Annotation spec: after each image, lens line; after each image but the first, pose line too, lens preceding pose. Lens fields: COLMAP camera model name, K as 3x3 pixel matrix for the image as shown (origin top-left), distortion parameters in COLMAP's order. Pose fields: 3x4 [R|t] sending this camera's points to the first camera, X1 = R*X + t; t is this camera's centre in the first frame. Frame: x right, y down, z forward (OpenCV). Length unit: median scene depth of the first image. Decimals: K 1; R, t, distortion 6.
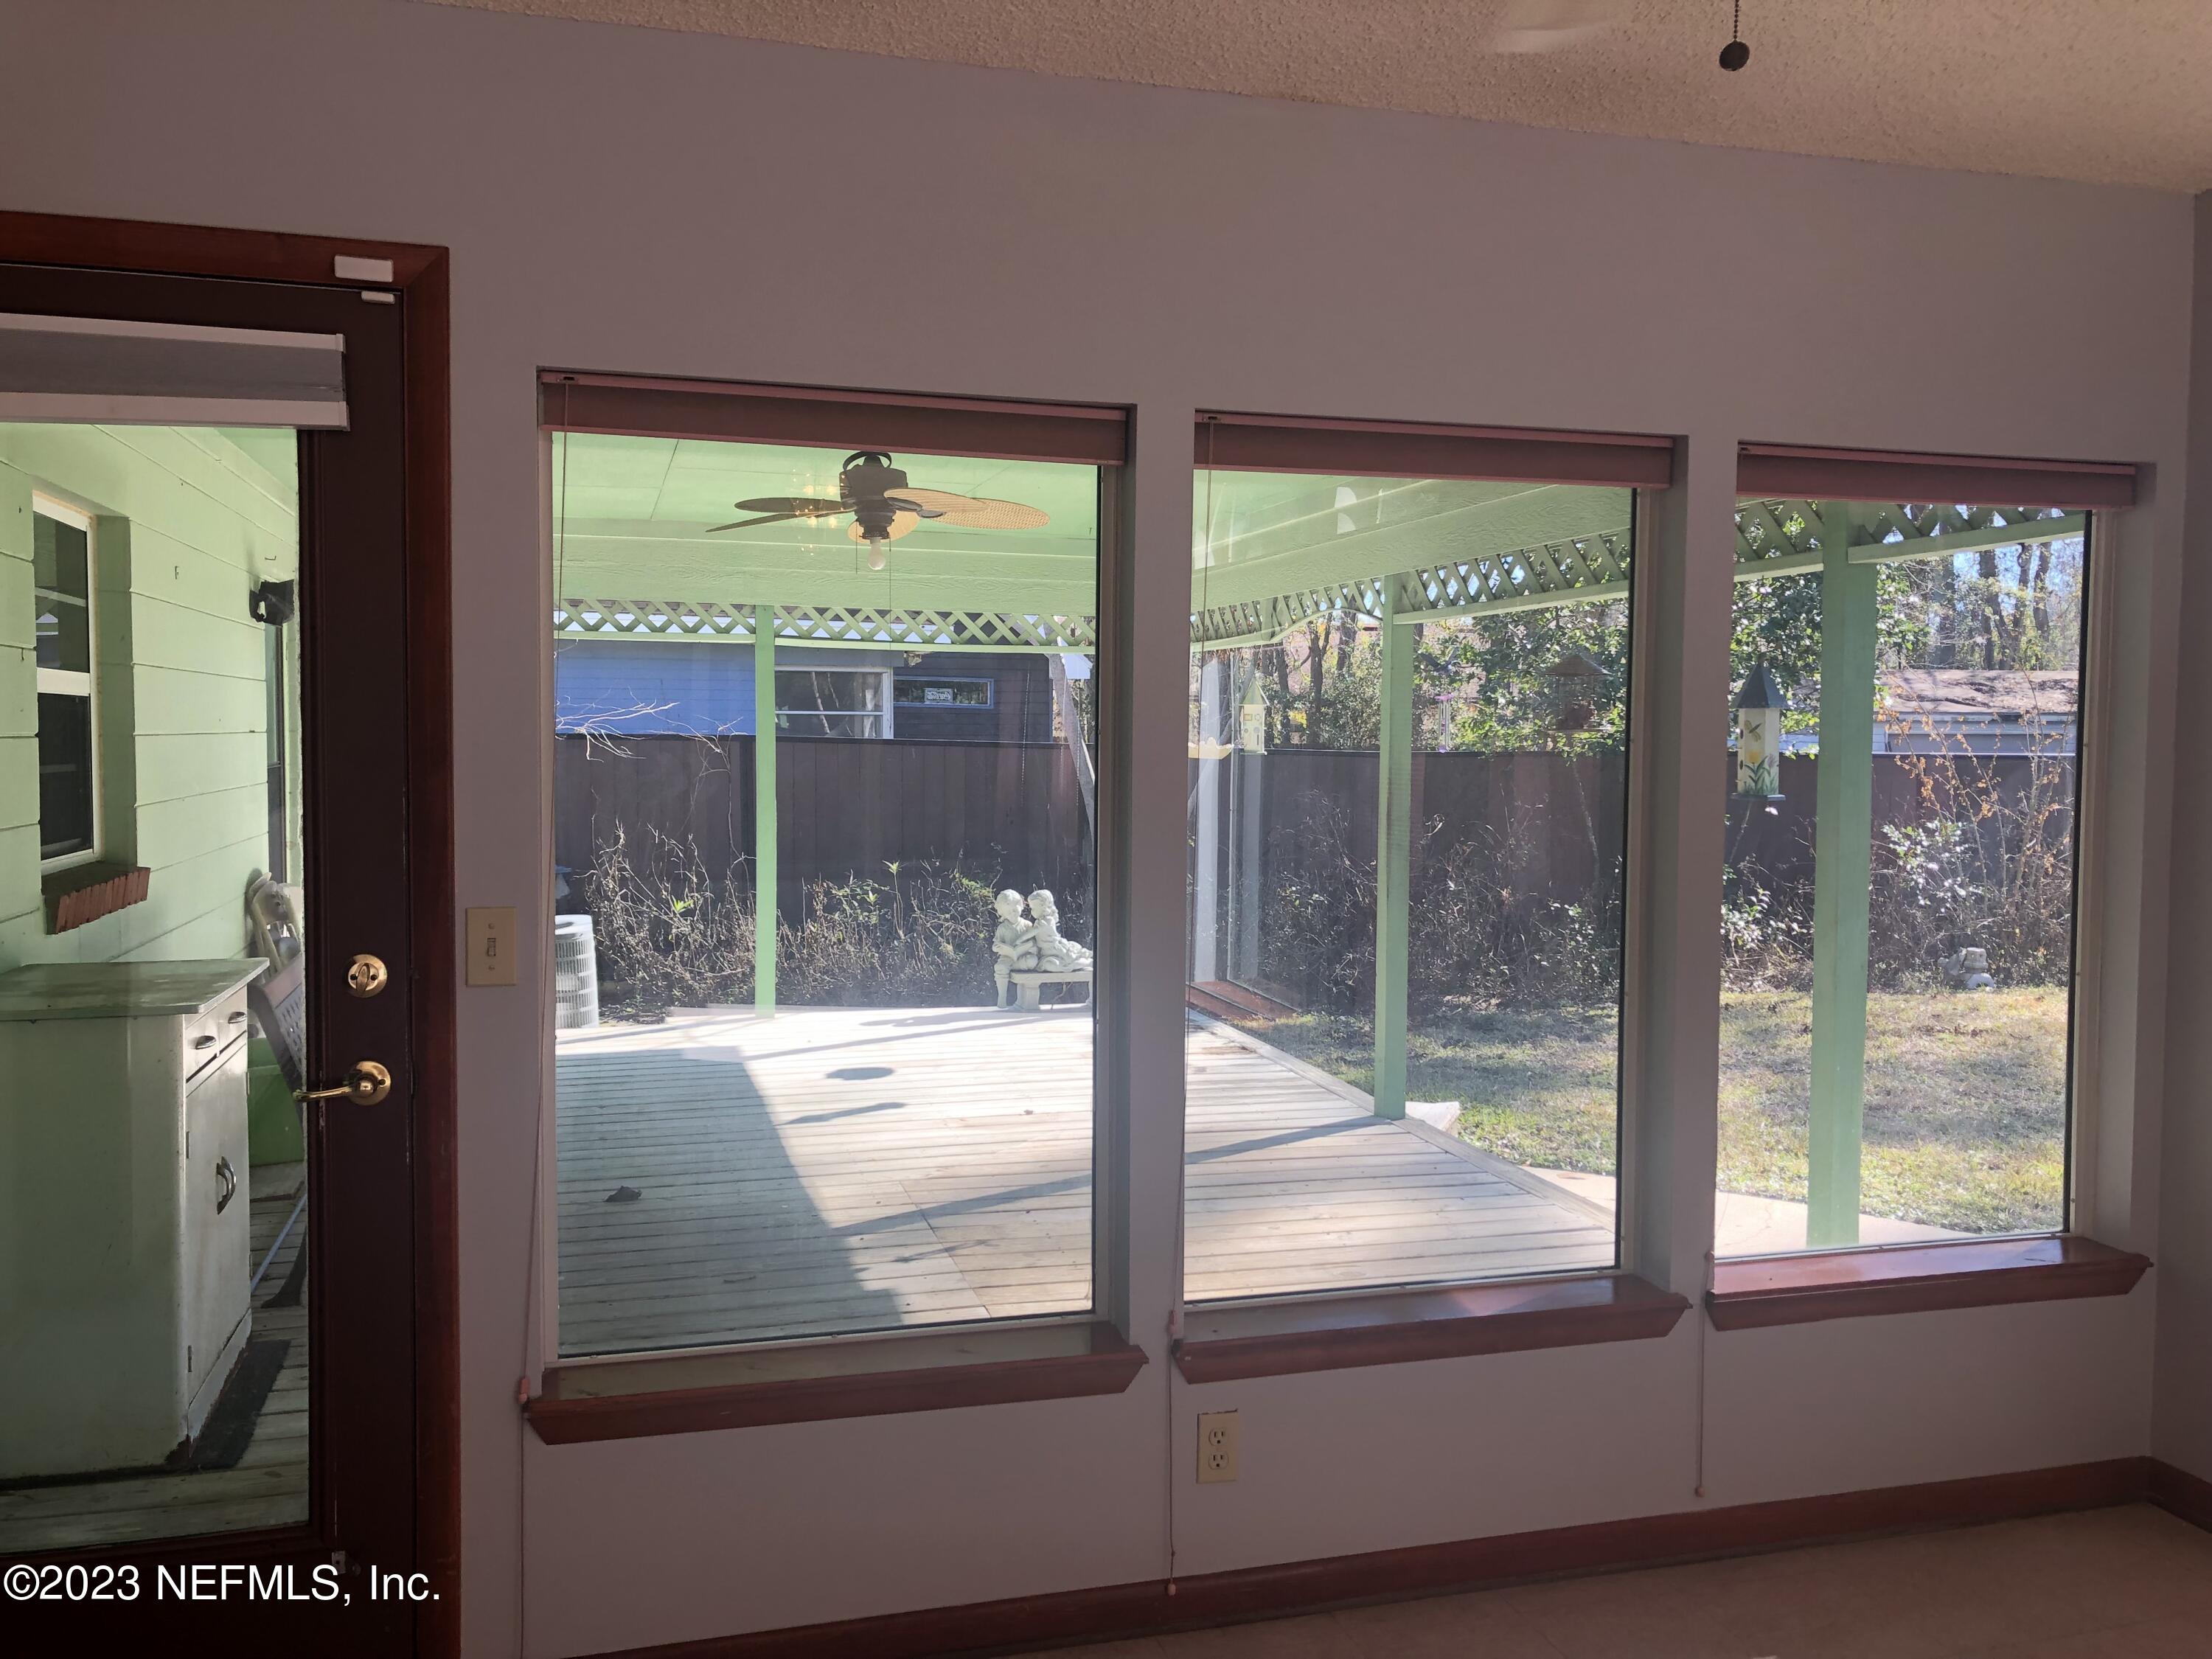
lens RADIAL K [[1804.9, 0, 1110.7], [0, 1804.9, 830.5], [0, 0, 1]] dist [-0.005213, -0.007454]
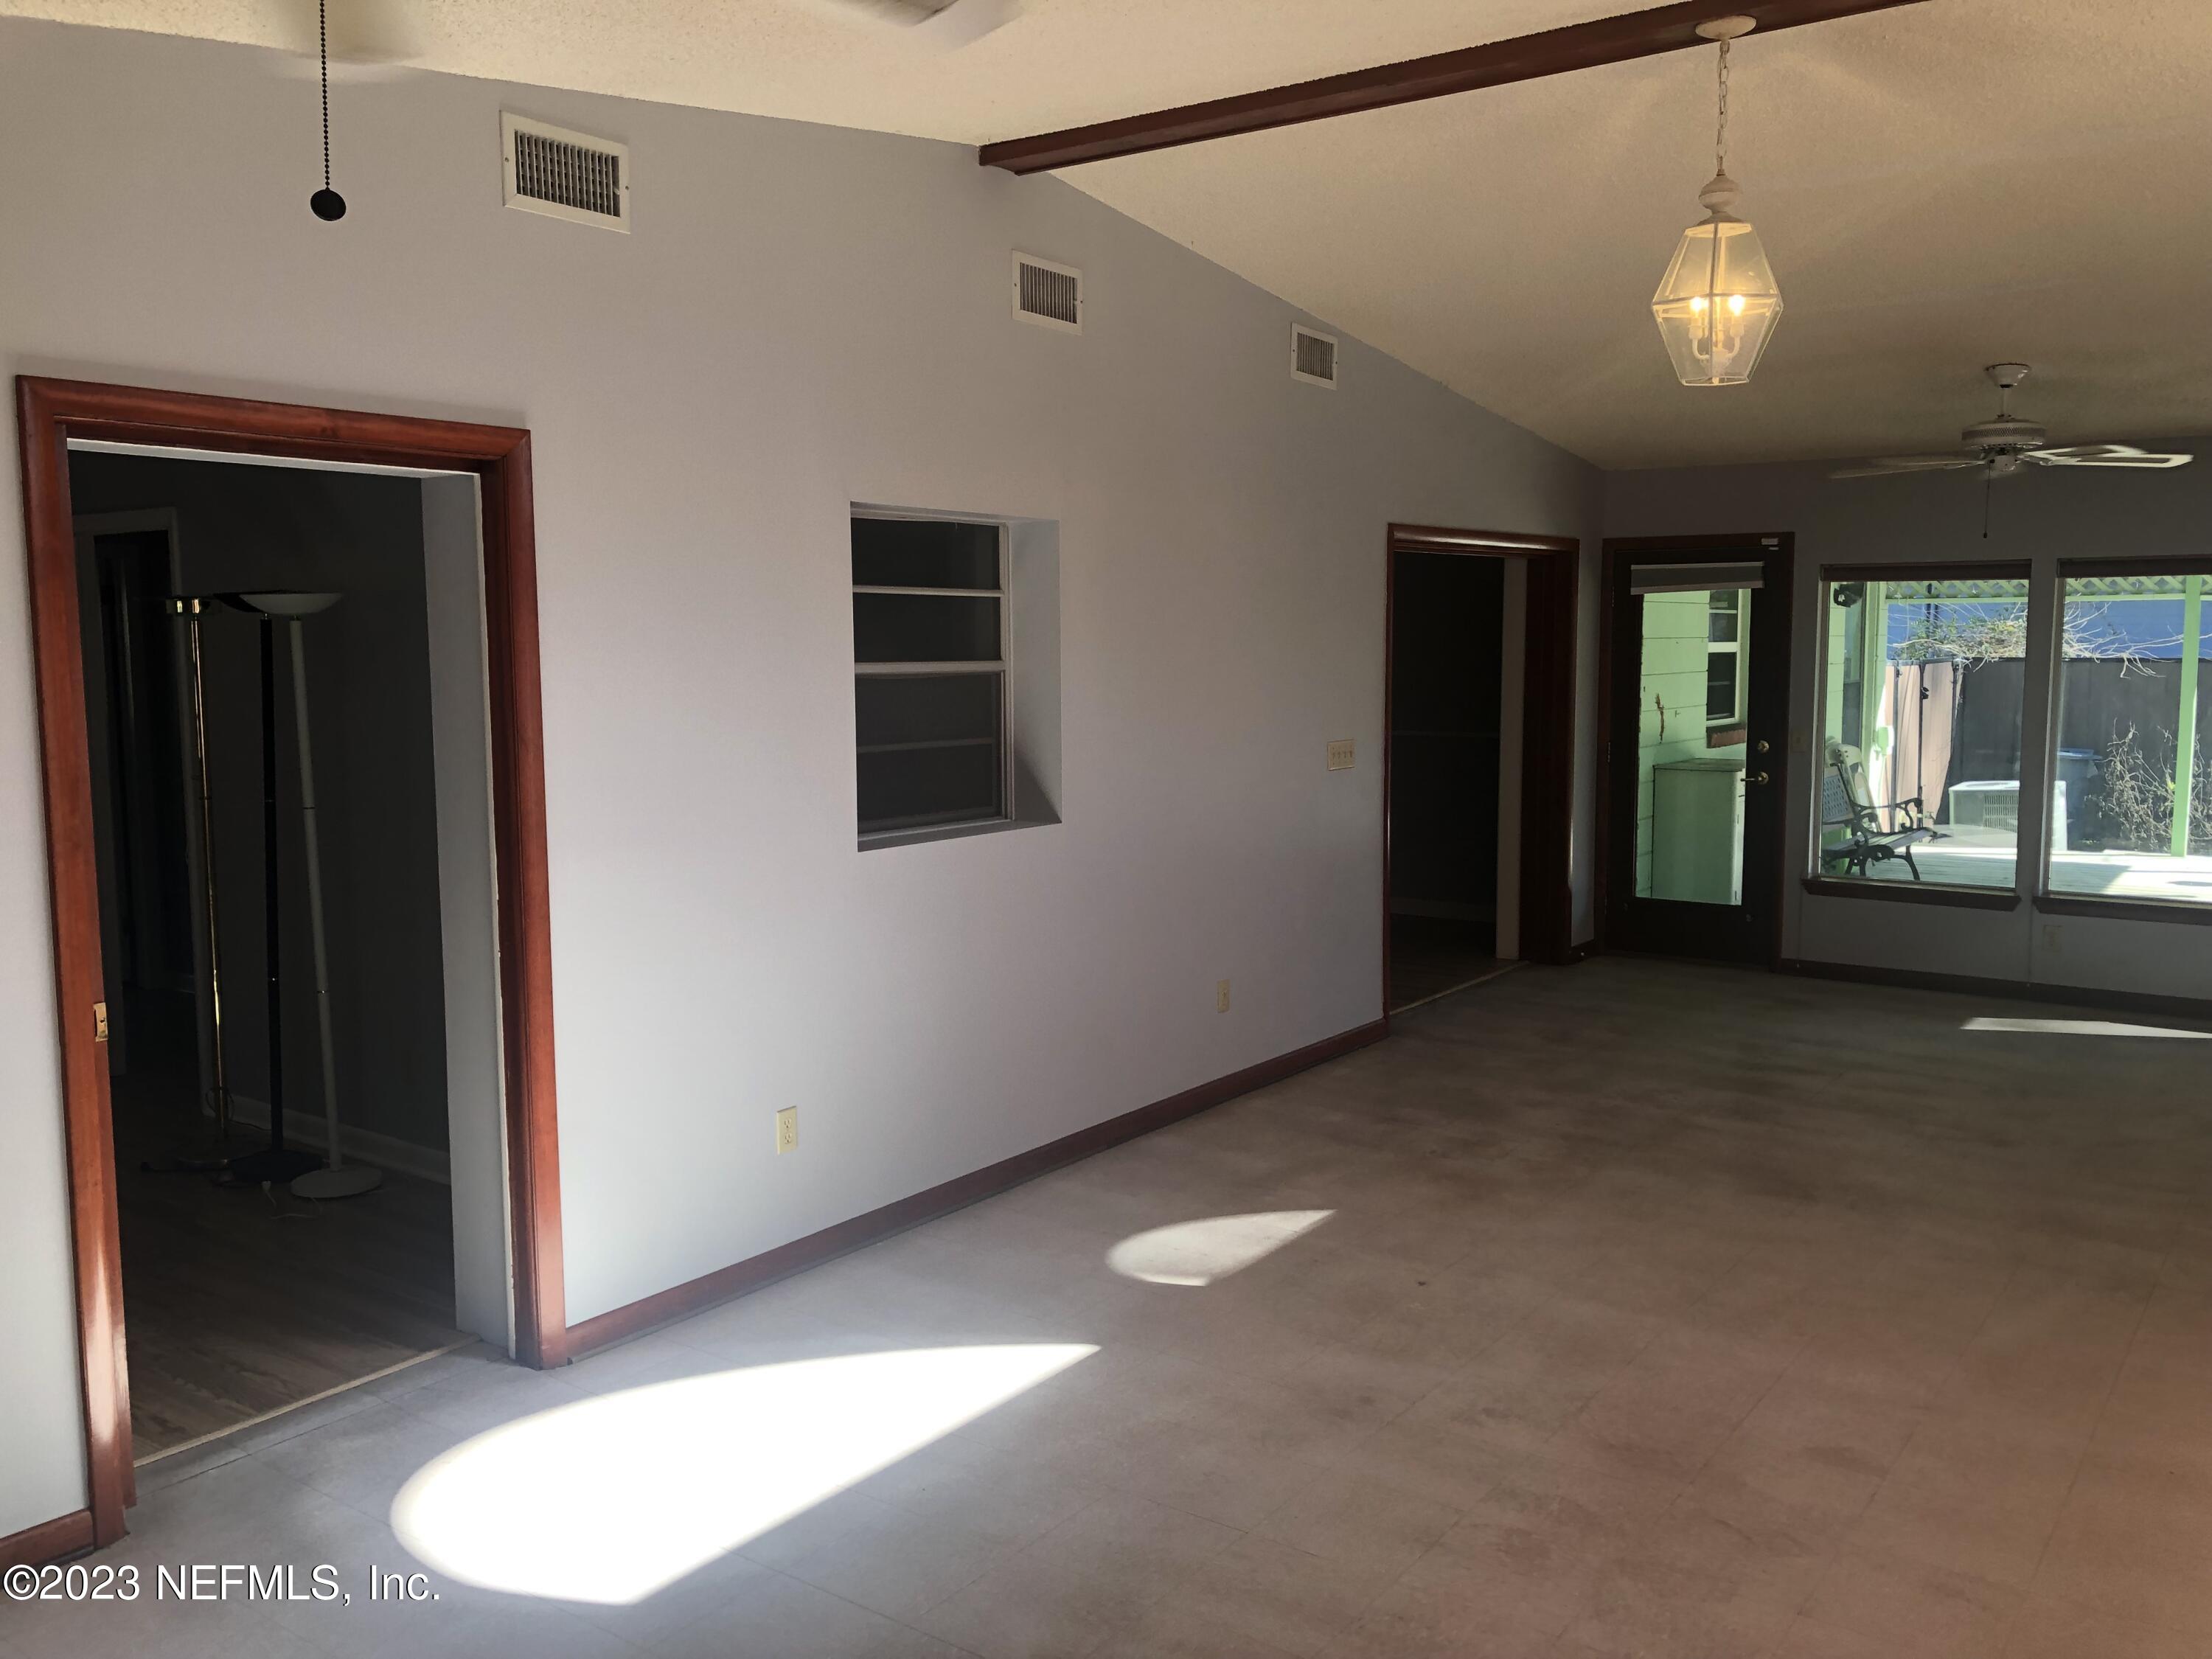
lens RADIAL K [[1804.9, 0, 1112.4], [0, 1804.9, 823.3], [0, 0, 1]] dist [-0.005213, -0.007454]
pose [[0.610472, 0.067866, -0.789125, 0.929444], [-0.031695, 0.997617, 0.061278, 0.033216], [0.791403, -0.012397, 0.611169, -1.244905]]
